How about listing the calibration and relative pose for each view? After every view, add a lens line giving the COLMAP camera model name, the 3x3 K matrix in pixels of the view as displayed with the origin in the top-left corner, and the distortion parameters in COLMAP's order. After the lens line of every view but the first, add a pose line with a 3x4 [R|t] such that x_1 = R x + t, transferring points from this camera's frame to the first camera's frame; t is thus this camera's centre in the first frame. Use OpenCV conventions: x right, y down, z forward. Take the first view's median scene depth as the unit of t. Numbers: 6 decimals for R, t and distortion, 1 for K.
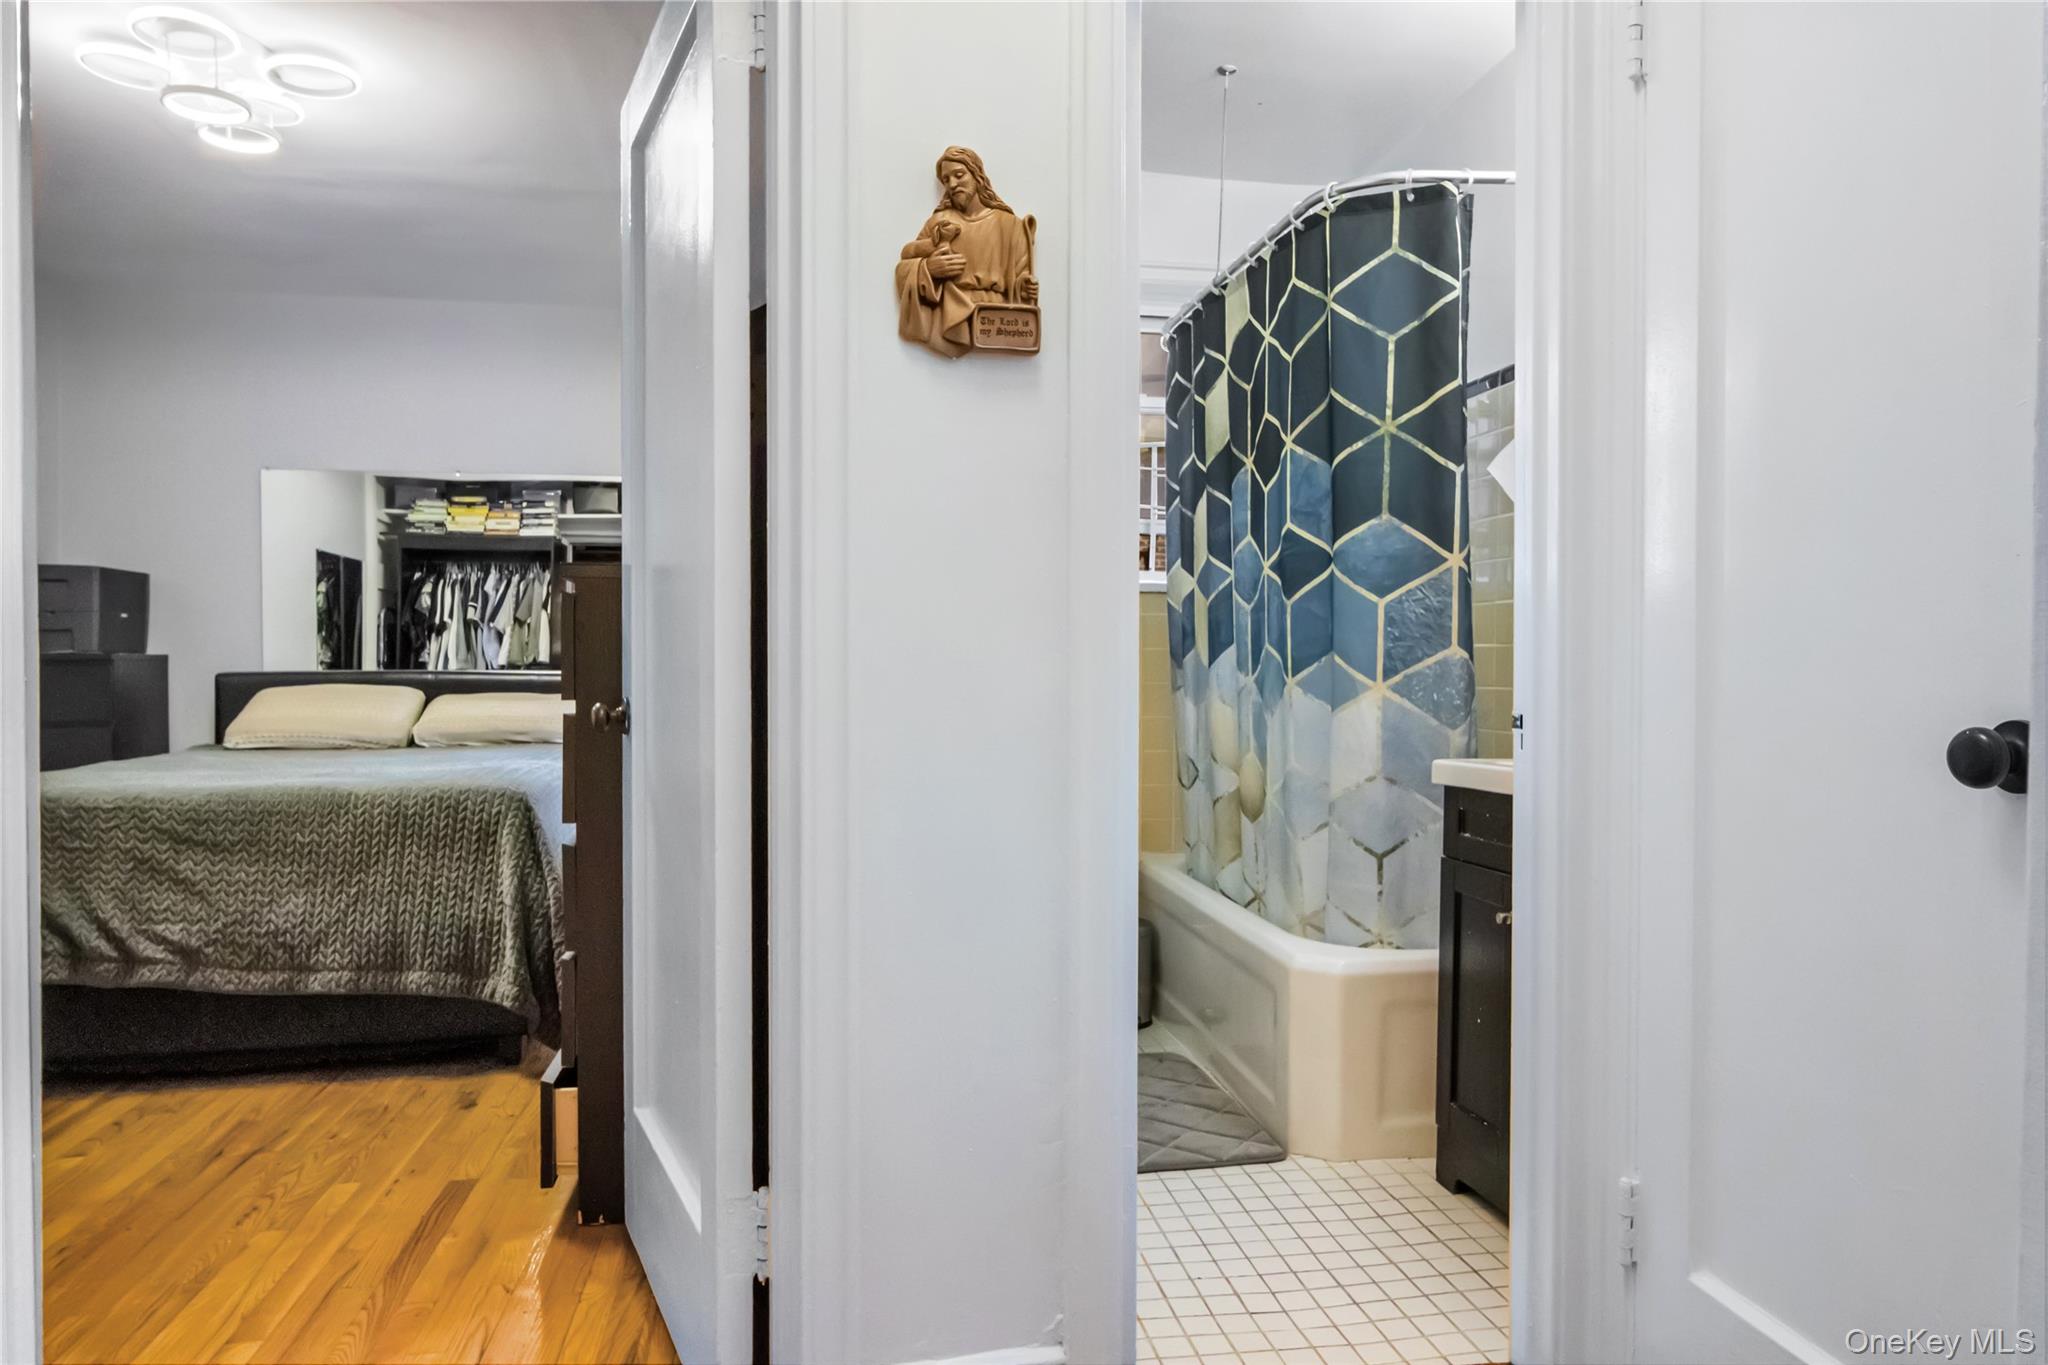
lens RADIAL K [[1287.8, 0, 1025.9], [0, 1287.8, 692.3], [0, 0, 1]] dist [-0.001877, -0.004091]
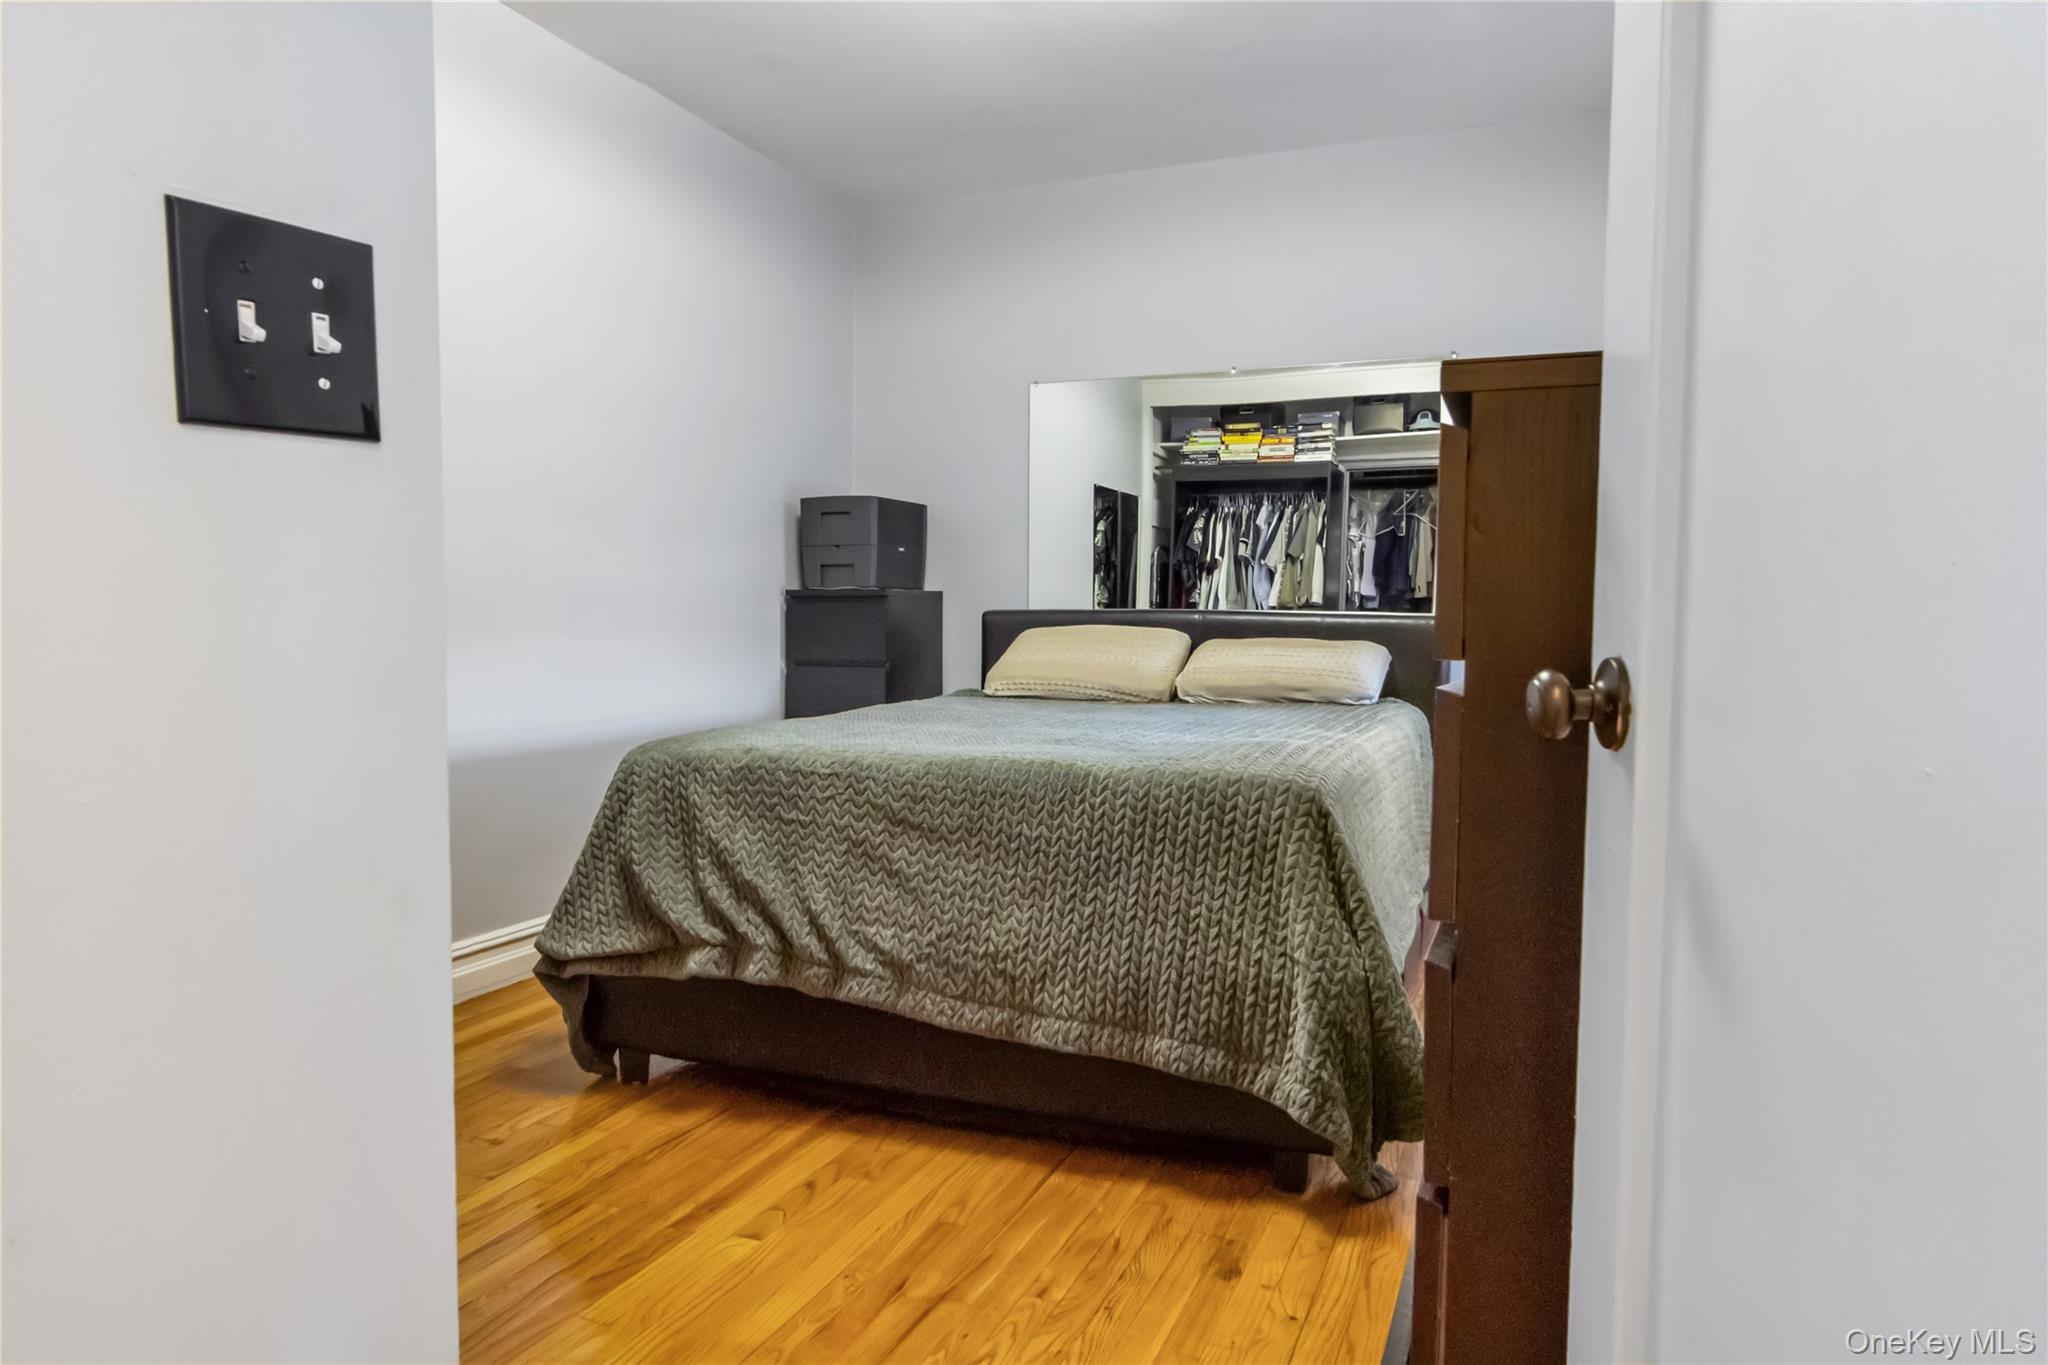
lens RADIAL K [[1287.8, 0, 1025.9], [0, 1287.8, 692.3], [0, 0, 1]] dist [-0.001877, -0.004091]
pose [[0.841793, 0.038445, -0.538430, -0.166488], [-0.015318, 0.998760, 0.047363, -0.001371], [0.539583, -0.031622, 0.841338, 0.374159]]
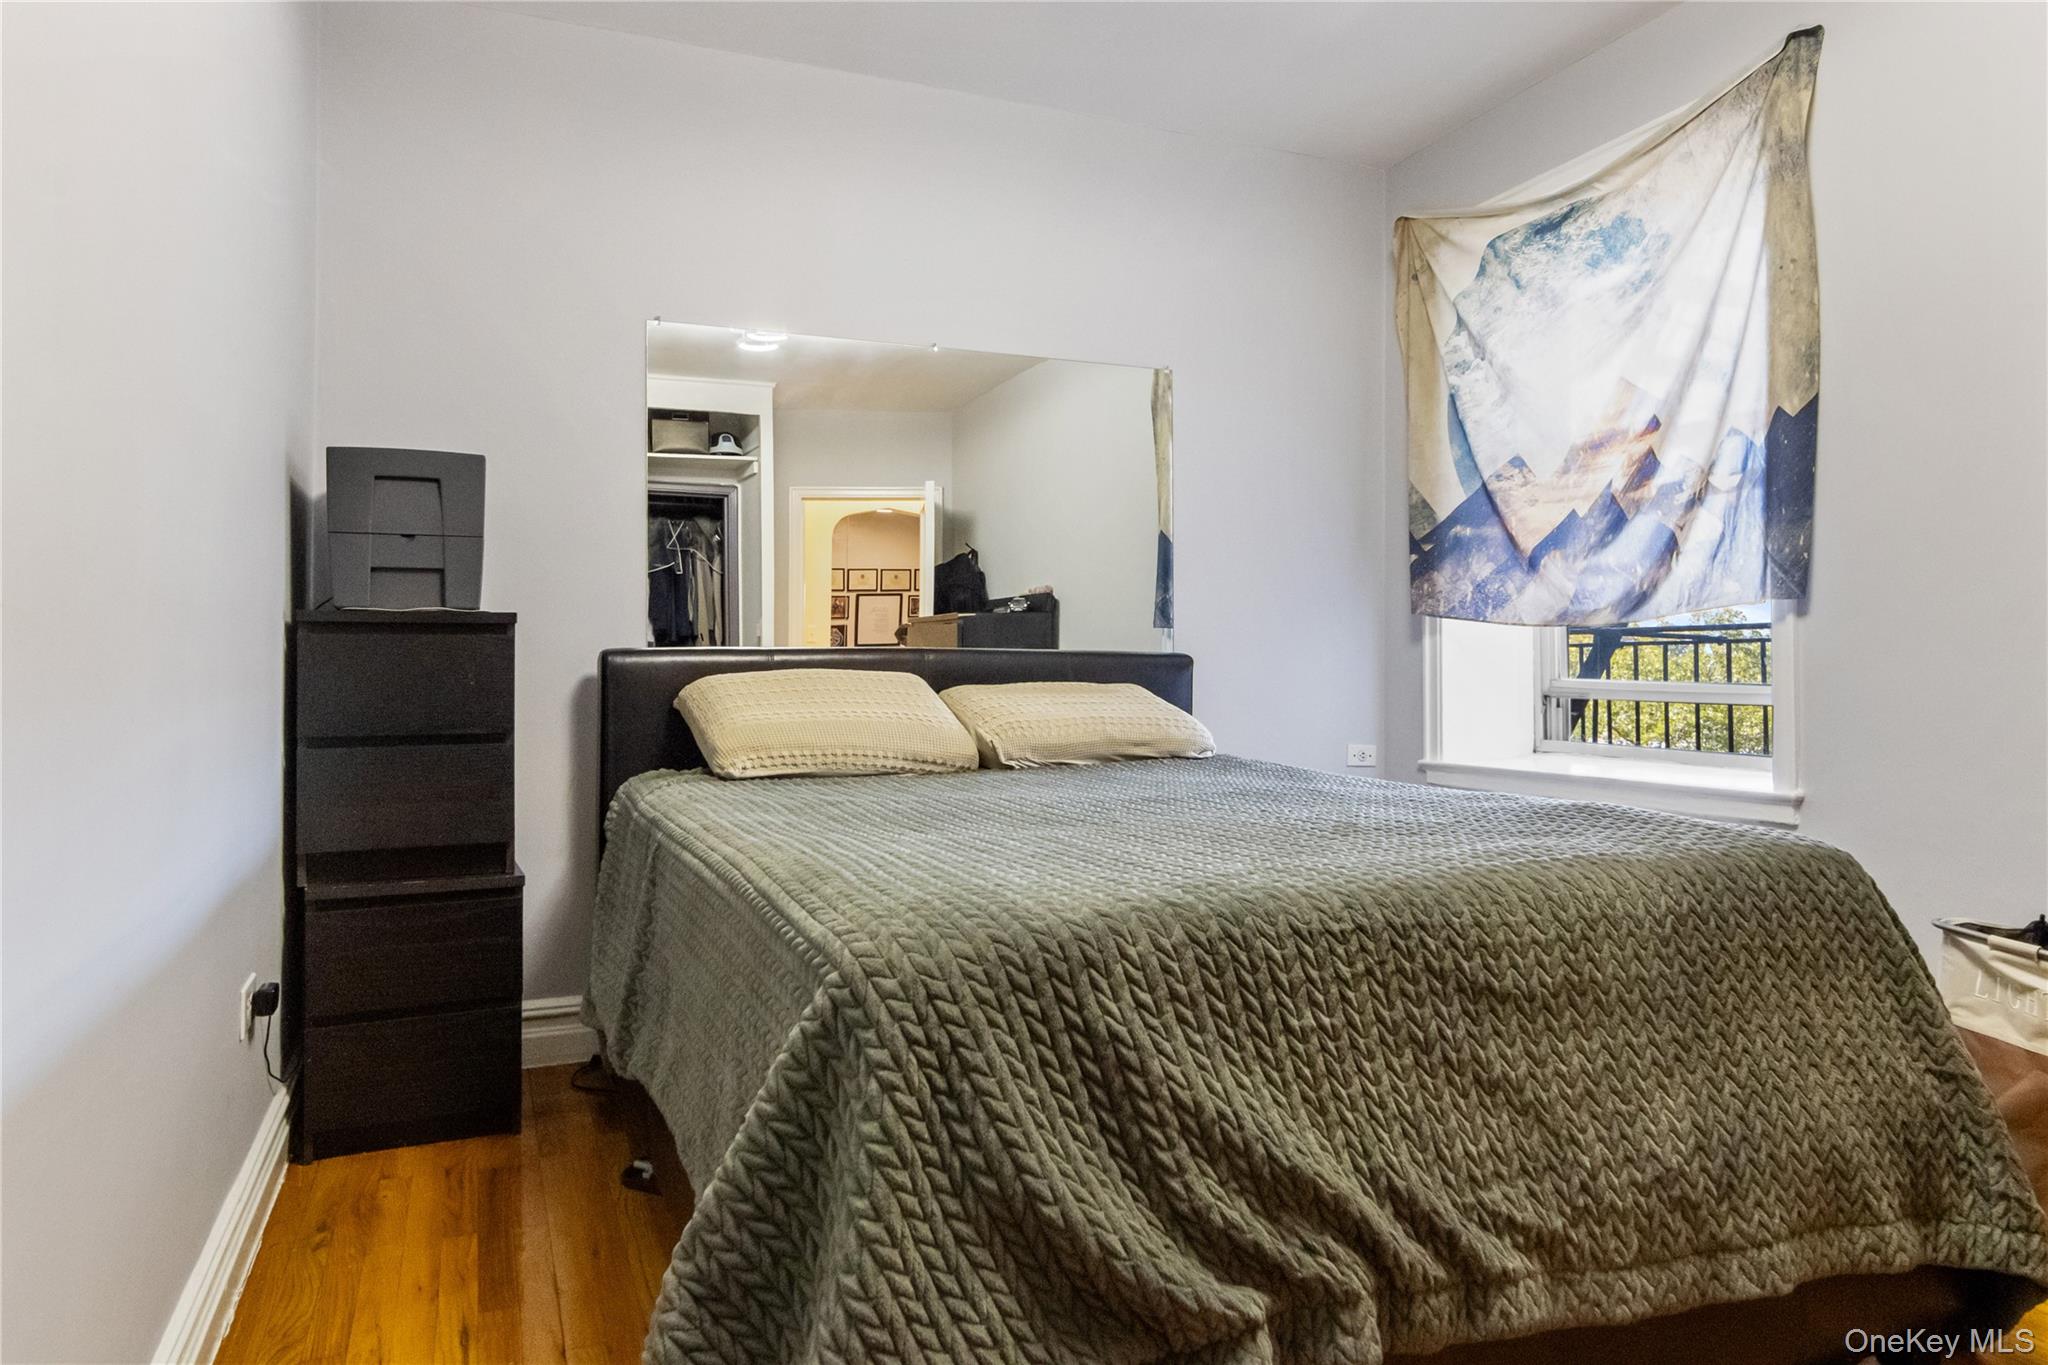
lens RADIAL K [[1317.6, 0, 1022.8], [0, 1317.6, 633.5], [0, 0, 1]] dist [-0.002861, -0.002737]
pose [[0.972994, 0.005318, 0.230768, -0.898446], [0.004047, 0.999188, -0.040087, 0.004560], [-0.230794, 0.039938, 0.972183, 0.557587]]
